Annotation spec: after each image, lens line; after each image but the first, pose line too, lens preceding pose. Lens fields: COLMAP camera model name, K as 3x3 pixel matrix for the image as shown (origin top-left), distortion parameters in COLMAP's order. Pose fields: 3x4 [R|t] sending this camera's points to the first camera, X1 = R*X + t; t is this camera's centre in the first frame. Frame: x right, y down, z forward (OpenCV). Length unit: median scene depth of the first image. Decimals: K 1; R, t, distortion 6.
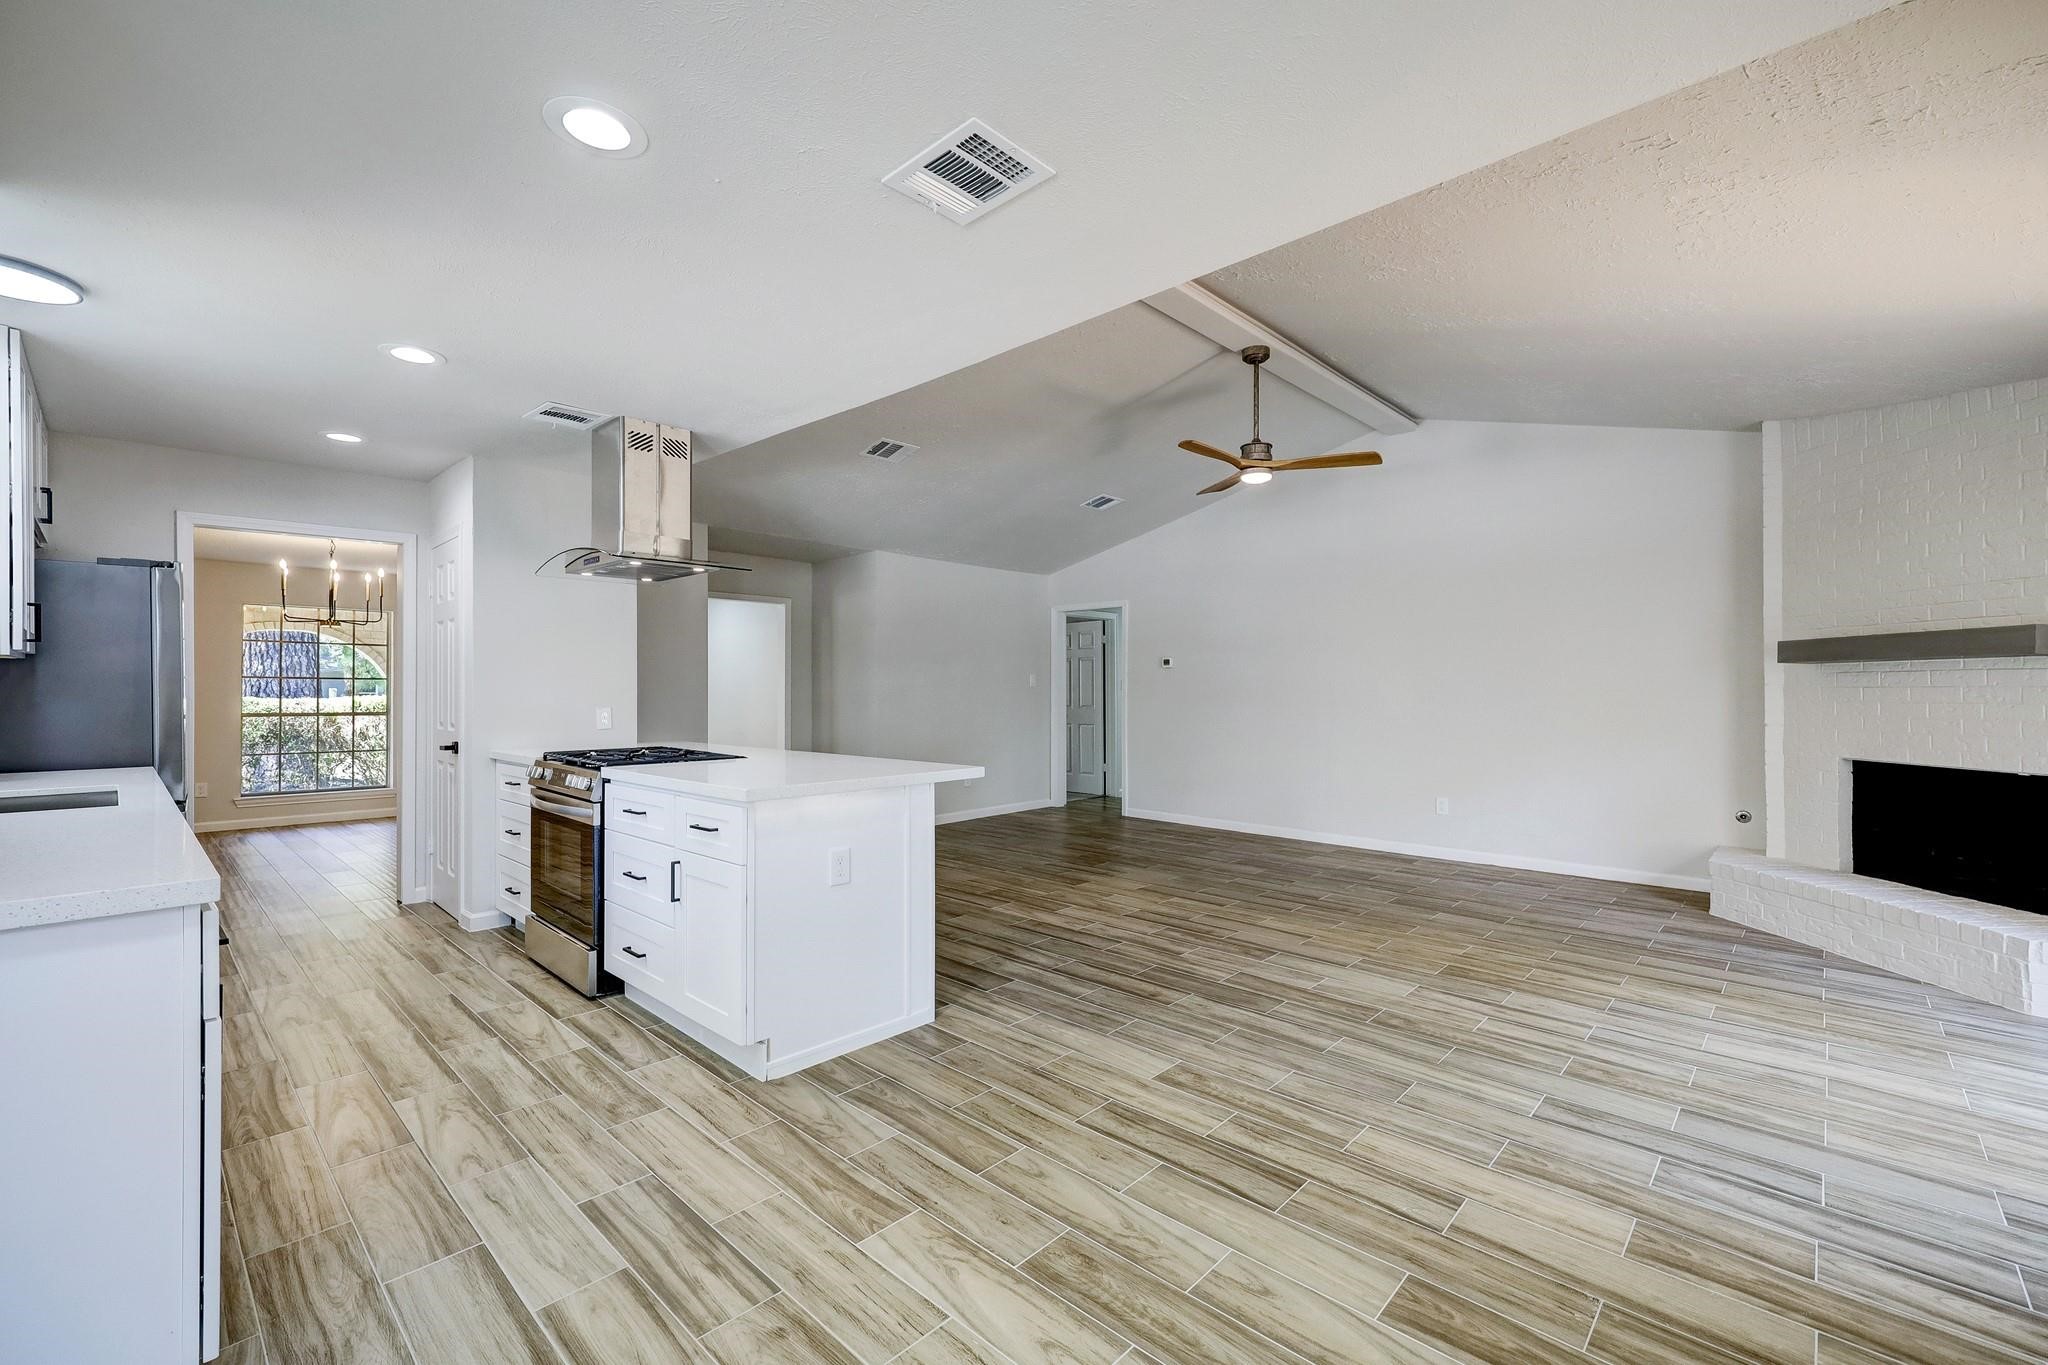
lens RADIAL K [[841.0, 0, 1046.6], [0, 841.0, 684.4], [0, 0, 1]] dist [0.007056, 0.000039]
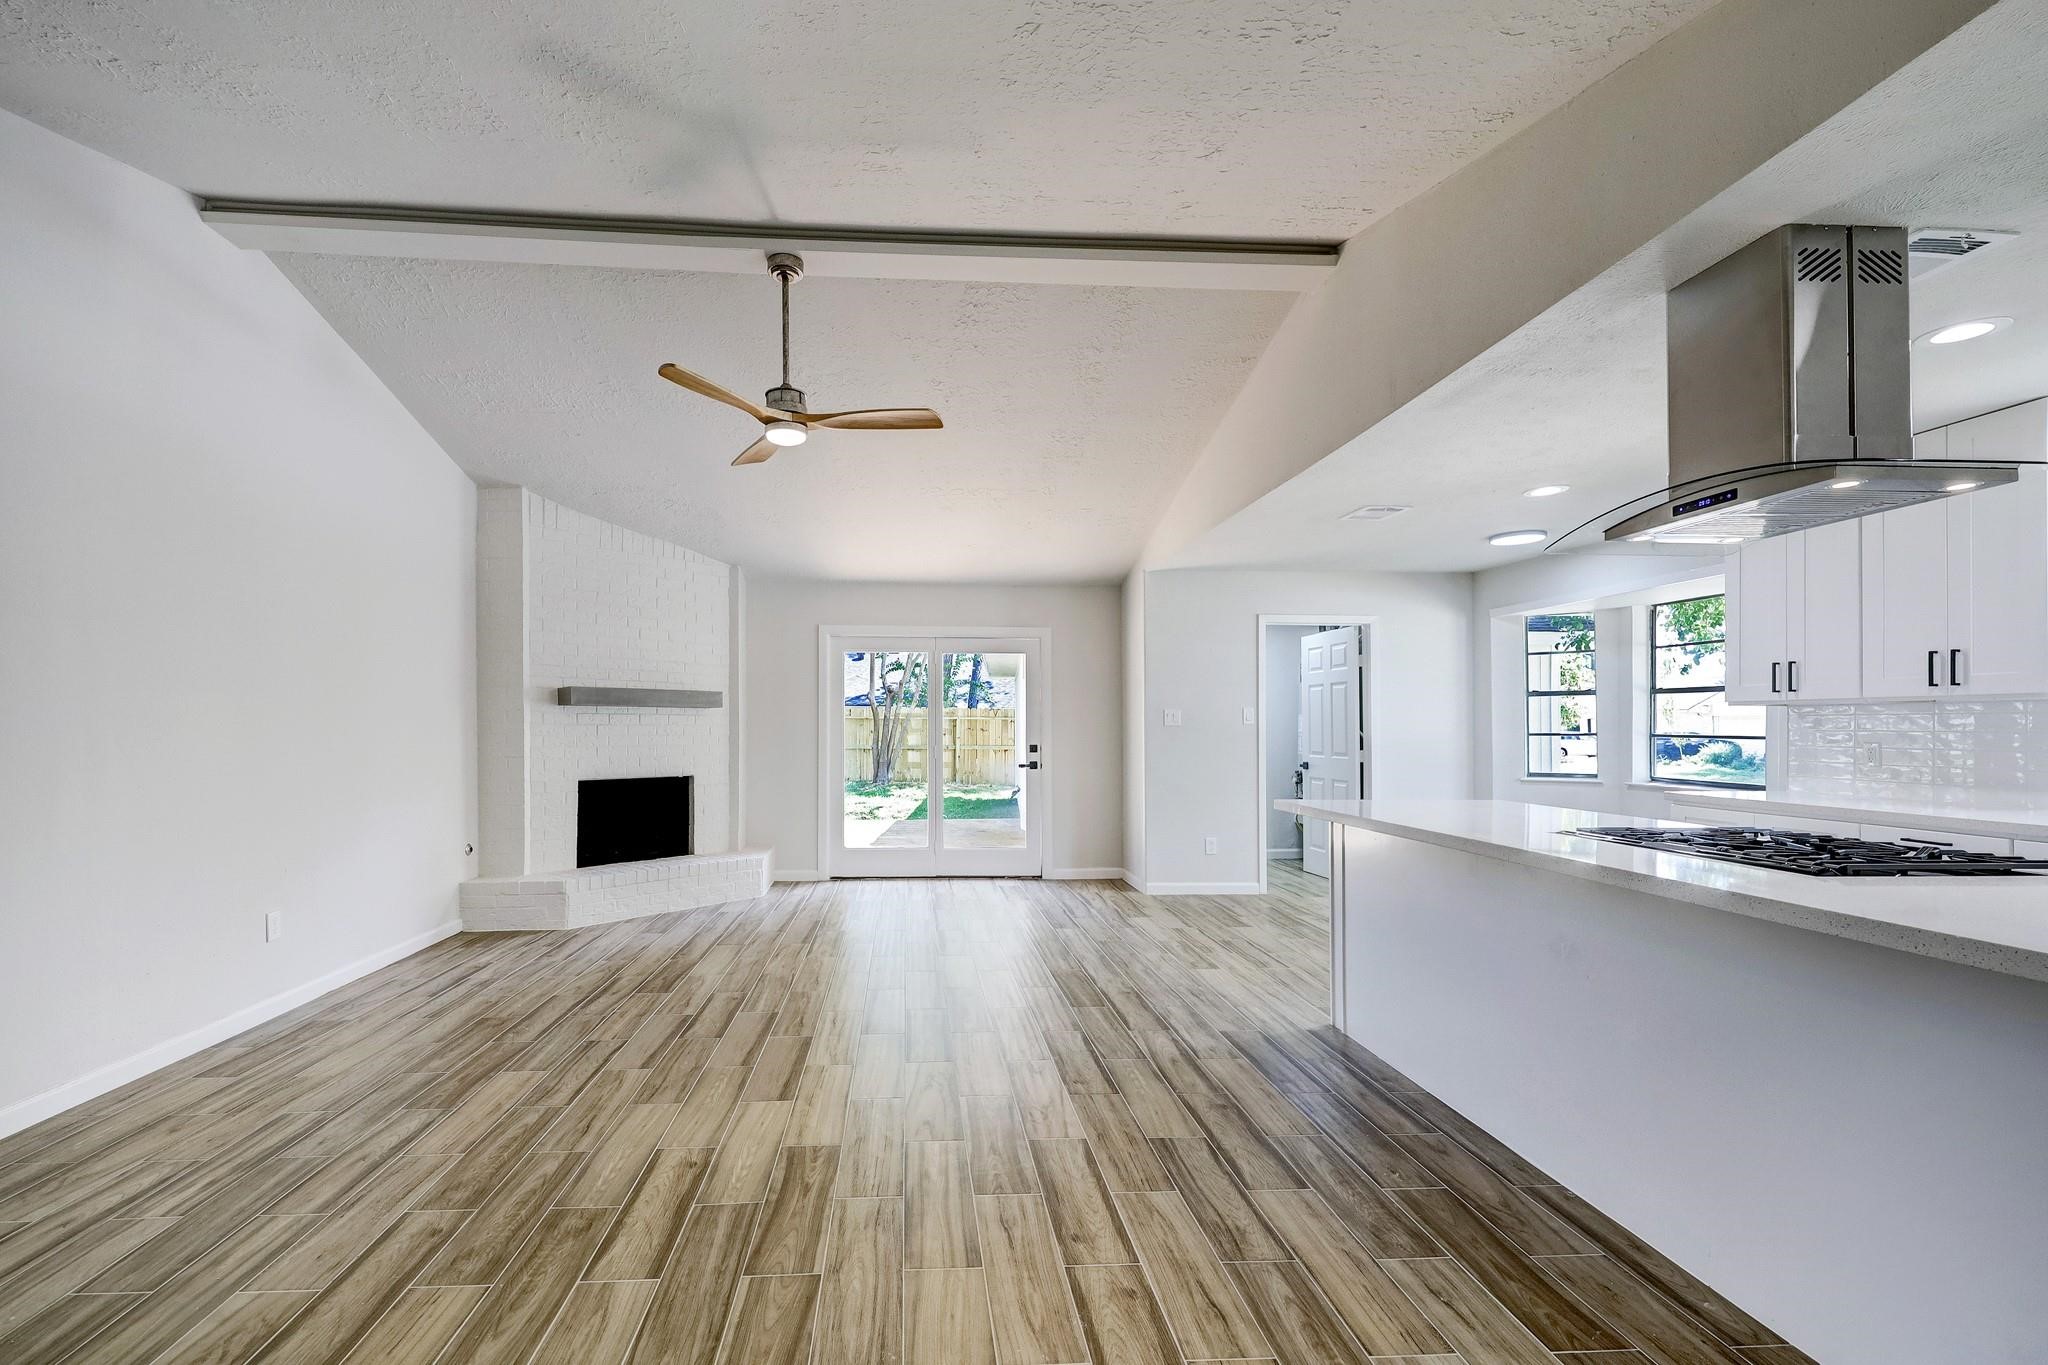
lens RADIAL K [[876.0, 0, 942.6], [0, 876.0, 714.8], [0, 0, 1]] dist [-0.001274, -0.000362]
pose [[-0.698972, 0.013137, 0.715029, -0.565396], [-0.000860, 0.999815, -0.019209, 0.005735], [-0.715149, -0.014041, -0.698831, 2.024907]]
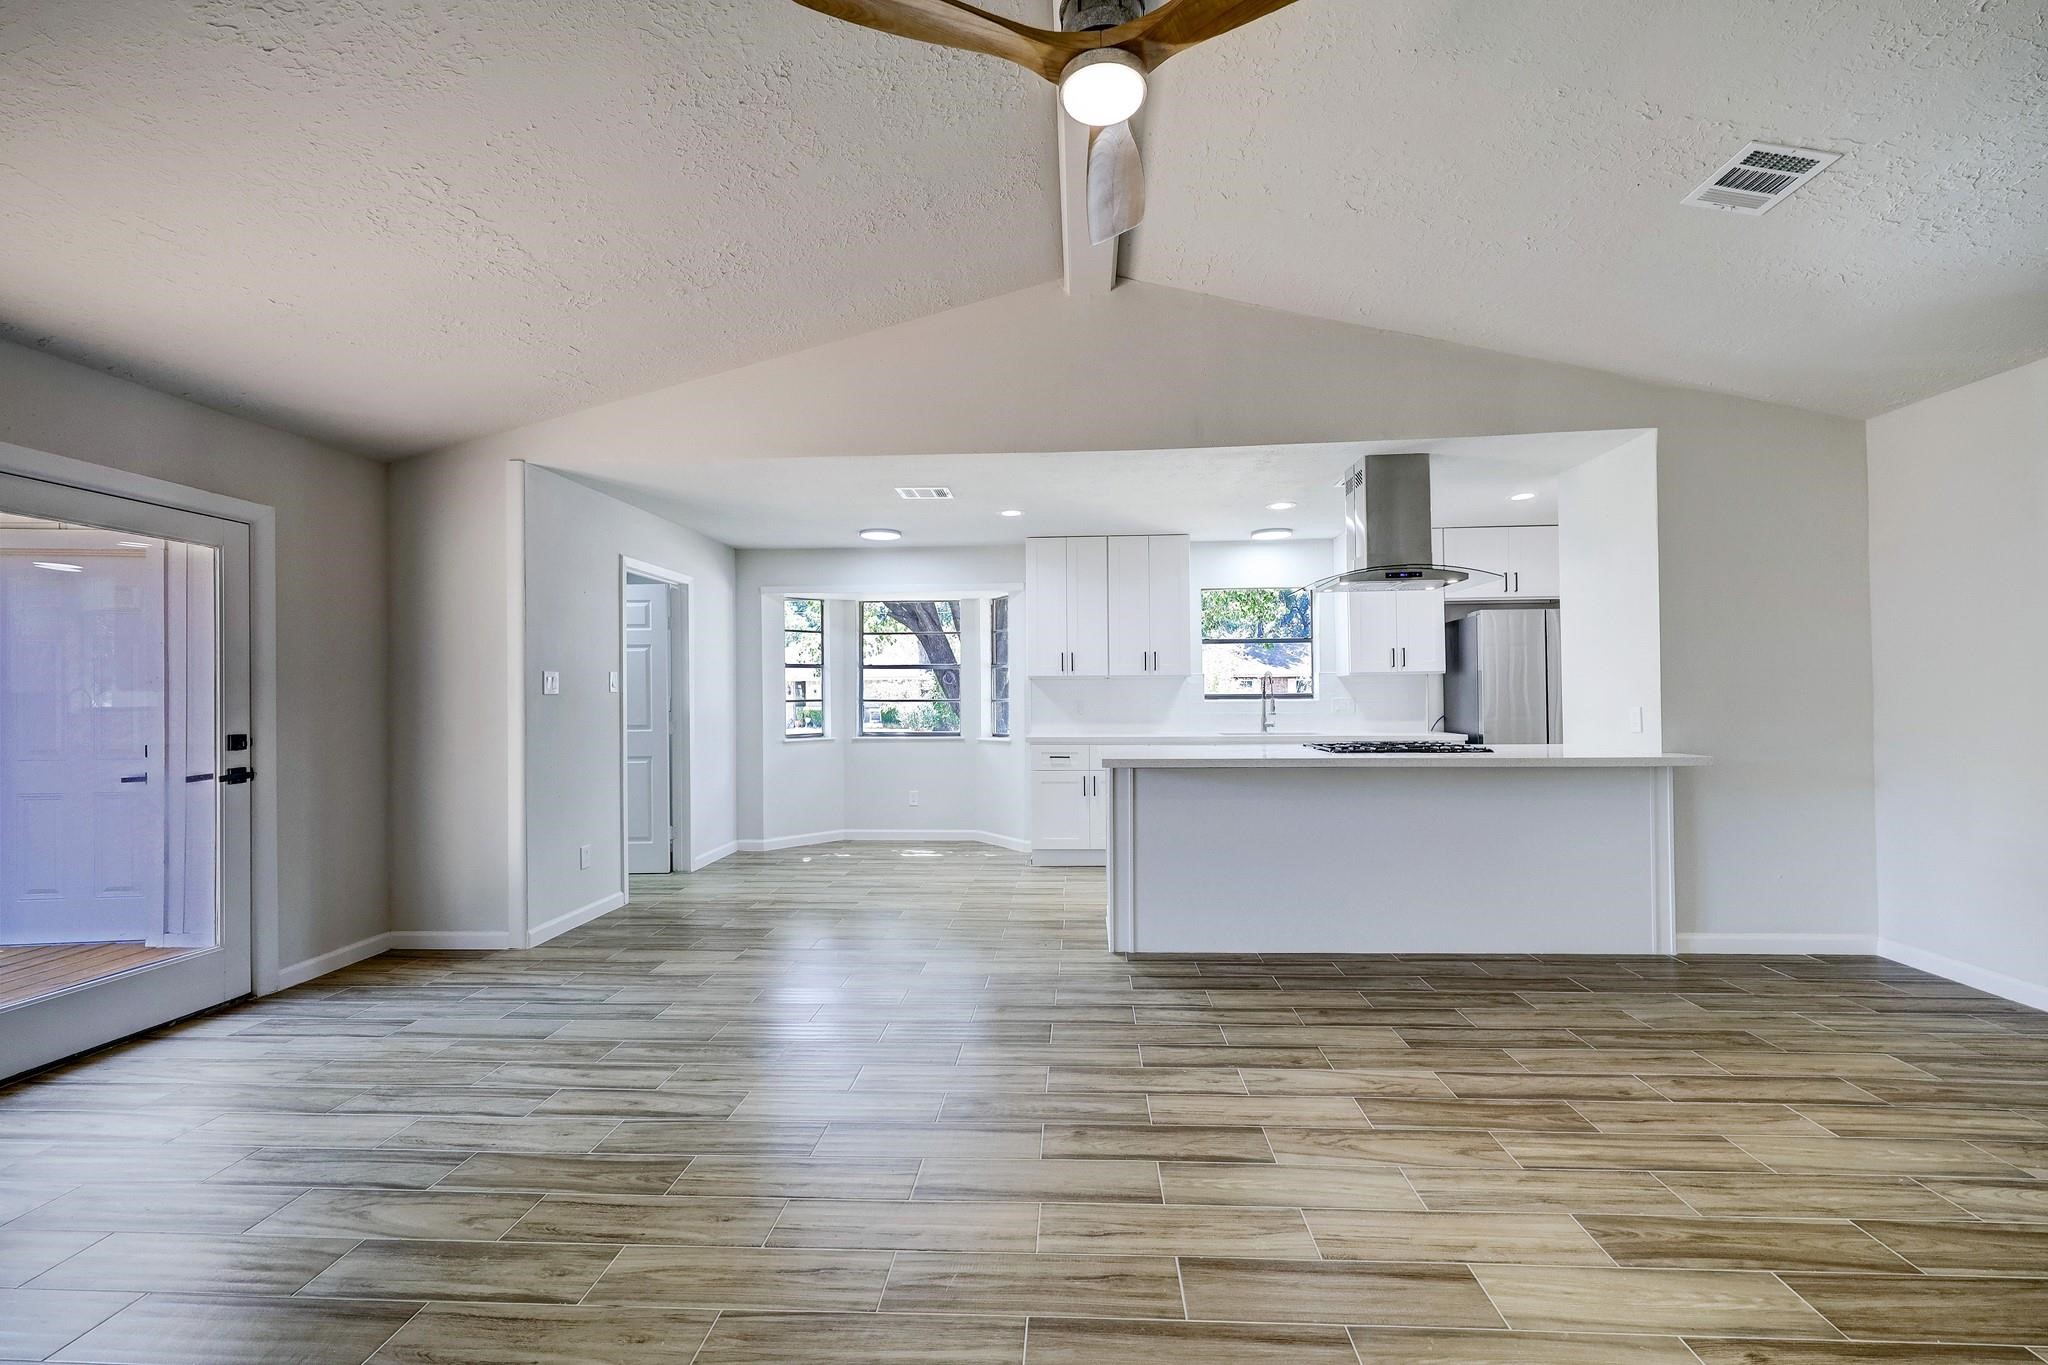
lens RADIAL K [[831.4, 0, 1030.5], [0, 831.4, 688.5], [0, 0, 1]] dist [0.001535, 0.000029]
pose [[-0.776371, 0.006211, -0.630246, 0.704302], [0.013818, 0.999879, -0.007169, 0.002340], [0.630125, -0.014275, -0.776363, 1.763511]]
